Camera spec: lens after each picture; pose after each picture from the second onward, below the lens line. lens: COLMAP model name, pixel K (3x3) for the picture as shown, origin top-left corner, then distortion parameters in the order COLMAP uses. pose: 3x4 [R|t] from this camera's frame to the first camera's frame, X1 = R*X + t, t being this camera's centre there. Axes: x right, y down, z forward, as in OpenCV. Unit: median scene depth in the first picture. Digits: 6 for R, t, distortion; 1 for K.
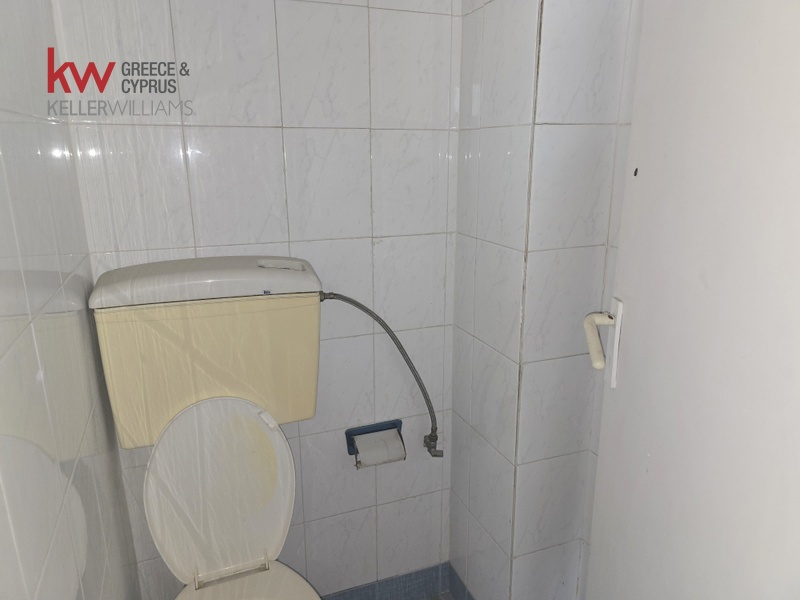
lens RADIAL K [[536.6, 0, 393.6], [0, 536.6, 298.9], [0, 0, 1]] dist [0.057272, -0.050685]
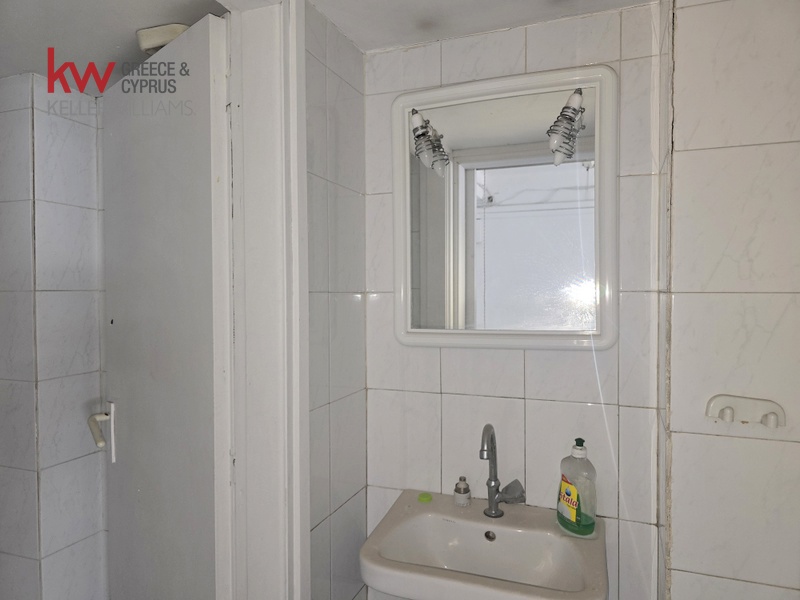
lens RADIAL K [[536.6, 0, 396.2], [0, 536.6, 301.1], [0, 0, 1]] dist [0.057272, -0.050685]
pose [[0.650265, -0.004952, 0.759691, -0.206106], [0.201023, 0.965458, -0.165774, 0.128008], [-0.732629, 0.260512, 0.628799, -0.575725]]
